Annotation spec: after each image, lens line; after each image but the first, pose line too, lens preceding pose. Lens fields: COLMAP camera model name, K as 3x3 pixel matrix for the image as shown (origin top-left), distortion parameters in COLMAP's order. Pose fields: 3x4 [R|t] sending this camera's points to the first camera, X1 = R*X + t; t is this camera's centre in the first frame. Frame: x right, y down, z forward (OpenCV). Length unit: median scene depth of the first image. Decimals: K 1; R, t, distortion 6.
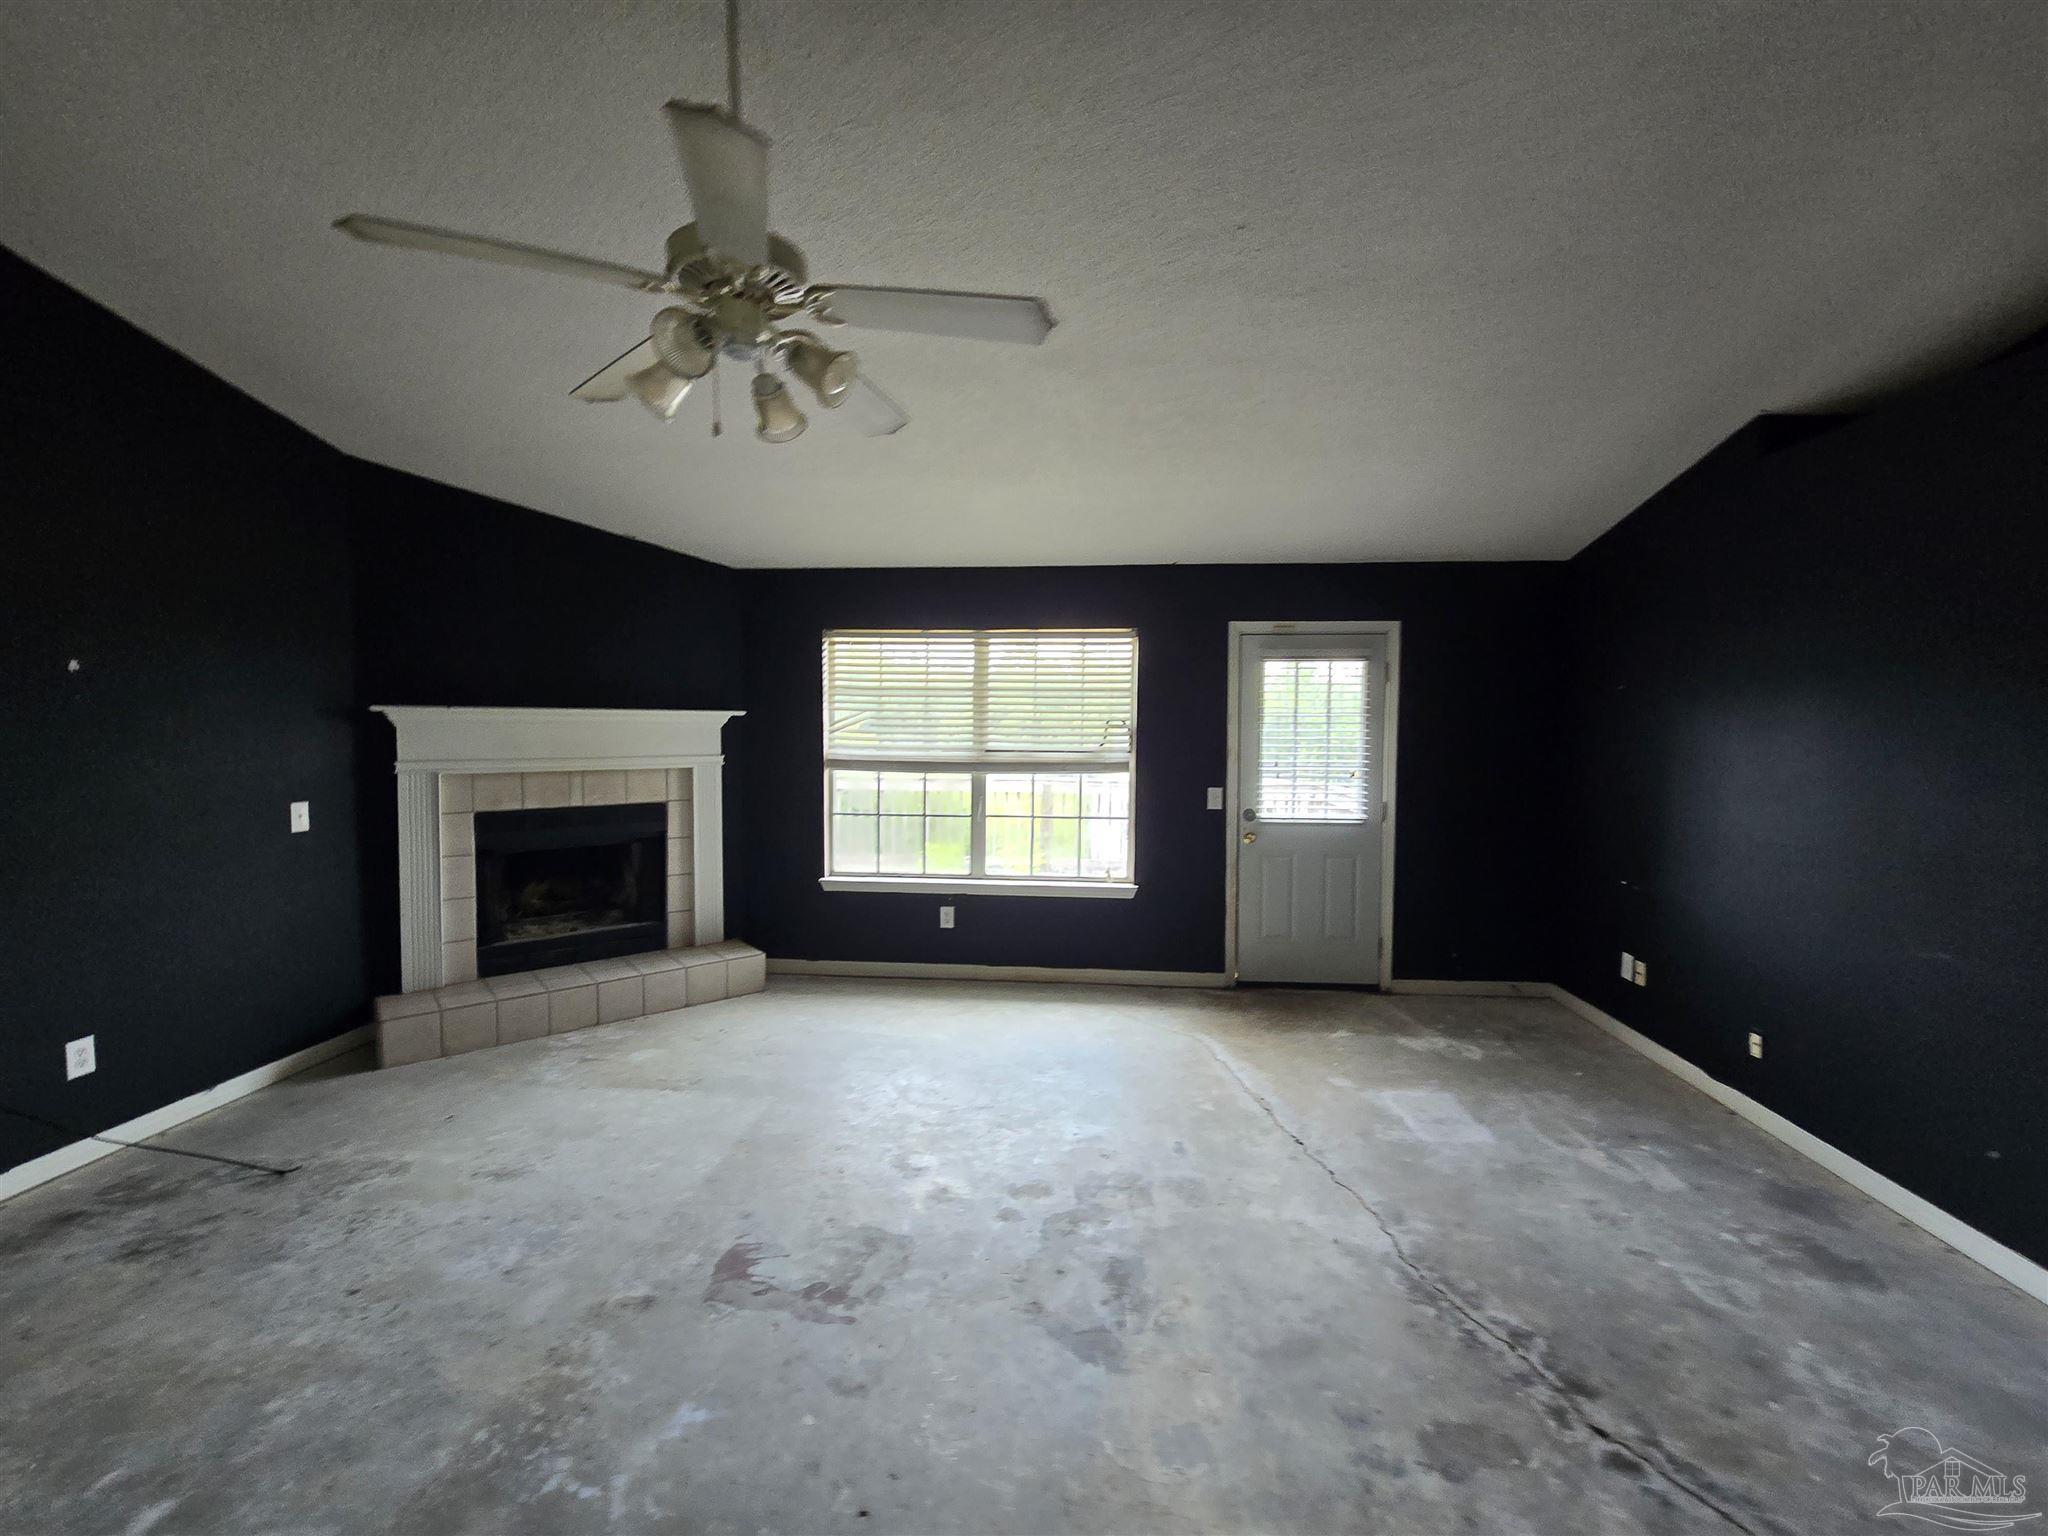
lens RADIAL K [[842.0, 0, 1015.0], [0, 842.0, 765.7], [0, 0, 1]] dist [-0.007663, -0.000028]
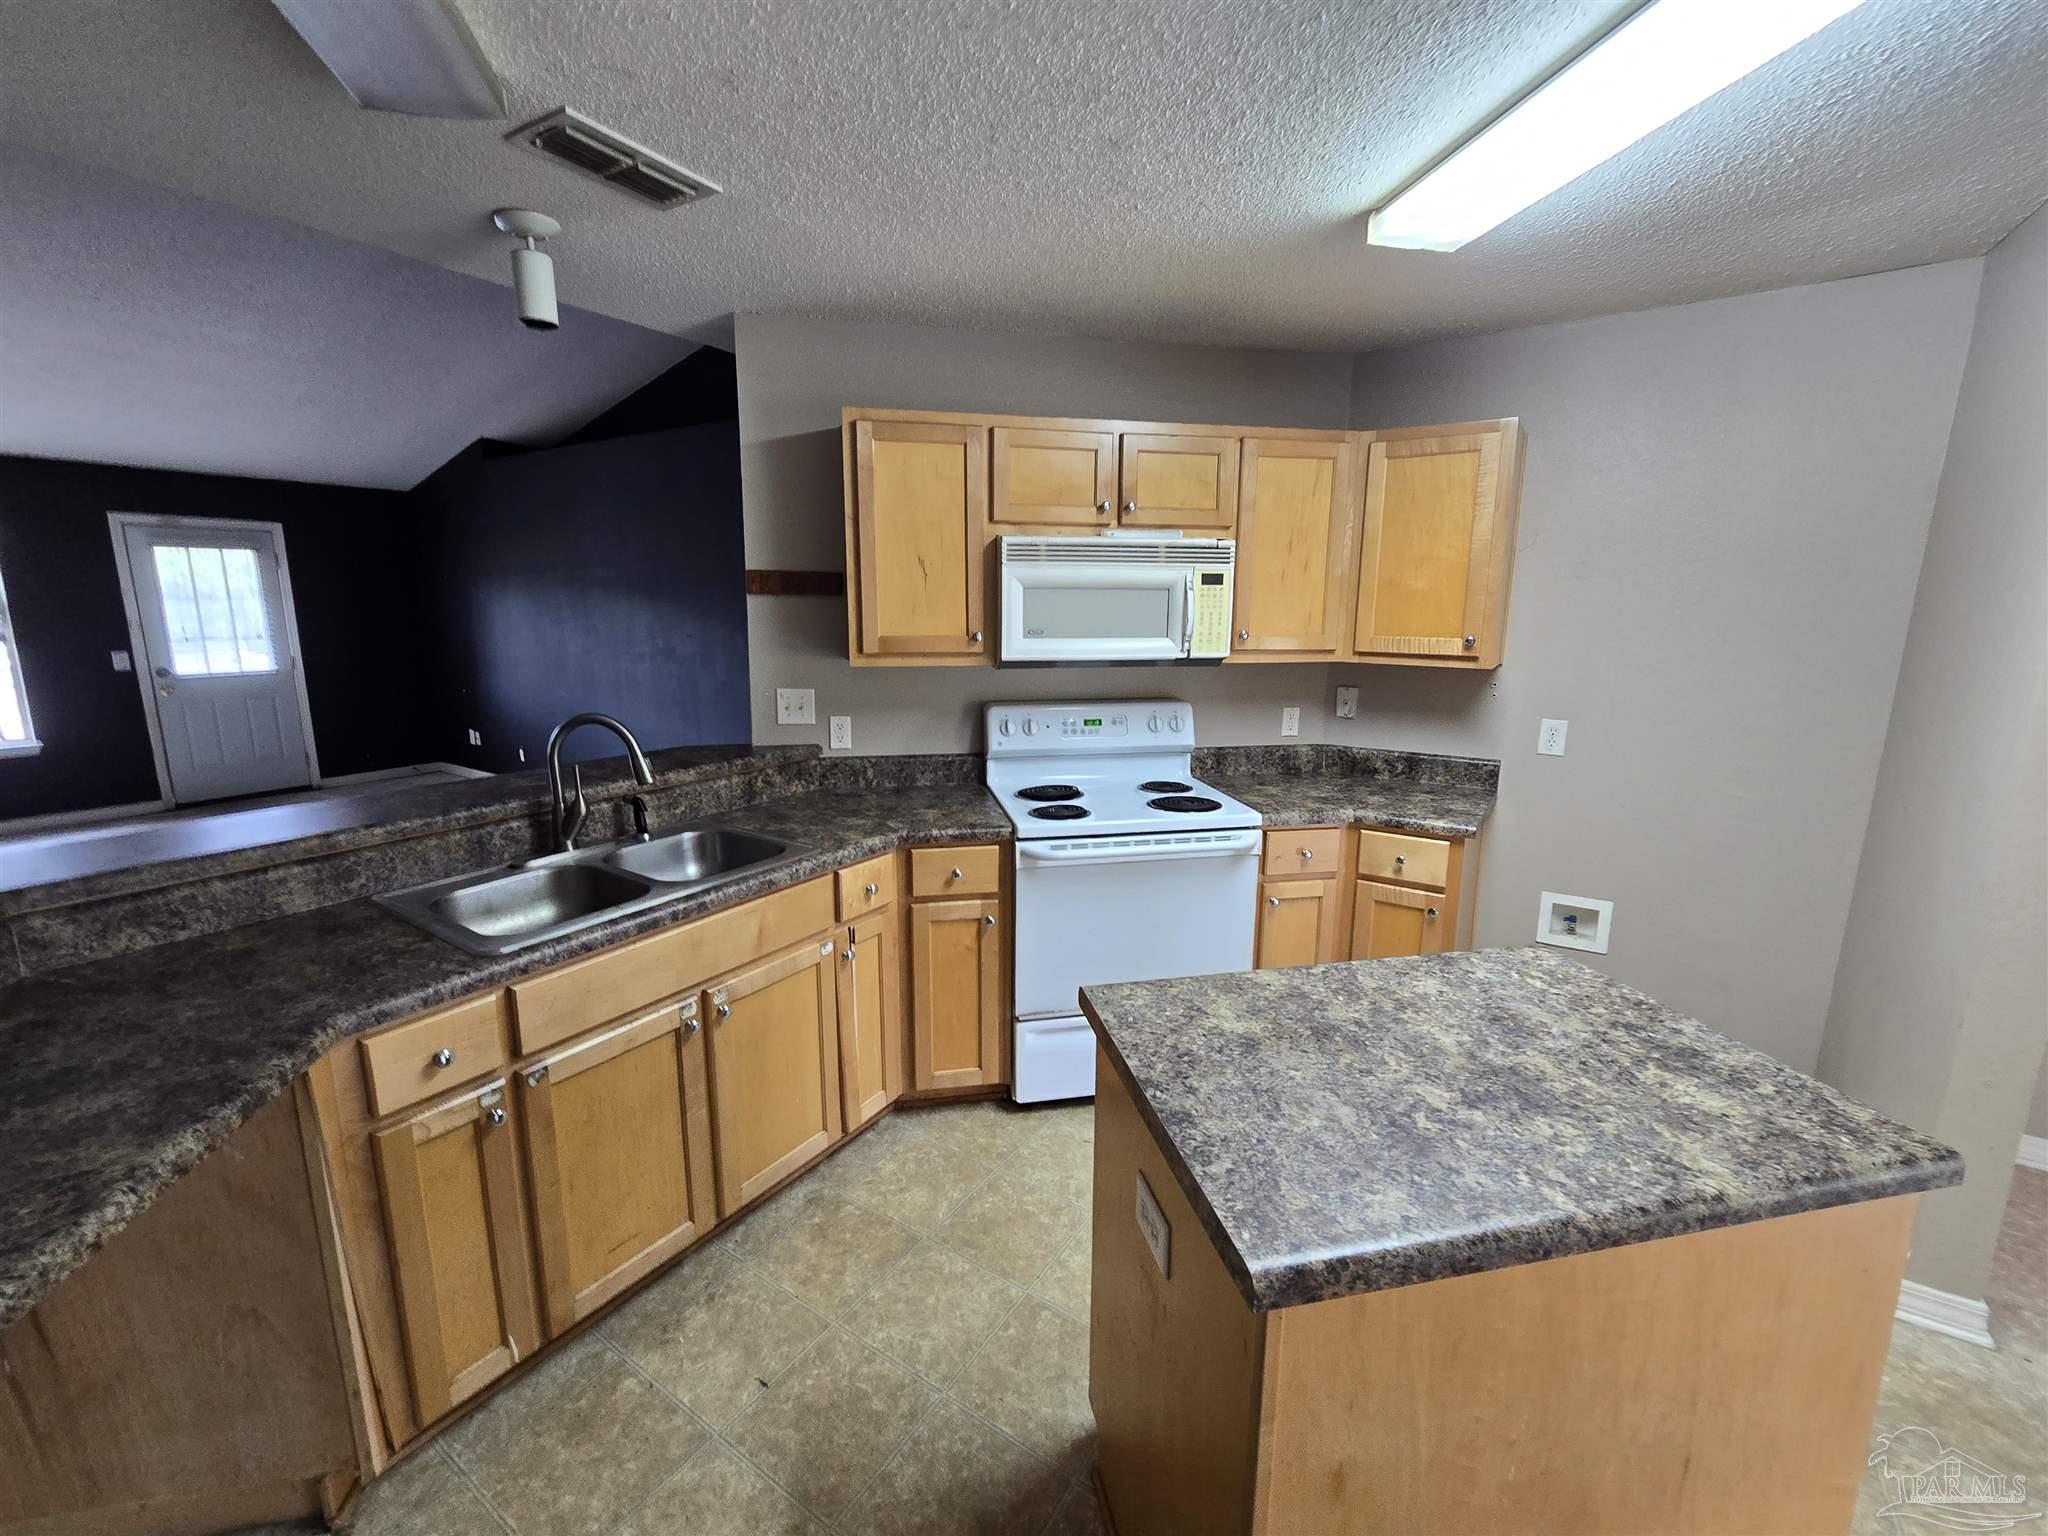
lens RADIAL K [[842.0, 0, 1015.0], [0, 842.0, 765.7], [0, 0, 1]] dist [-0.007663, -0.000028]
pose [[0.495004, -0.161147, 0.853816, -0.175232], [0.080868, 0.986930, 0.139387, 0.124250], [-0.865119, 0.000050, 0.501566, -0.714508]]
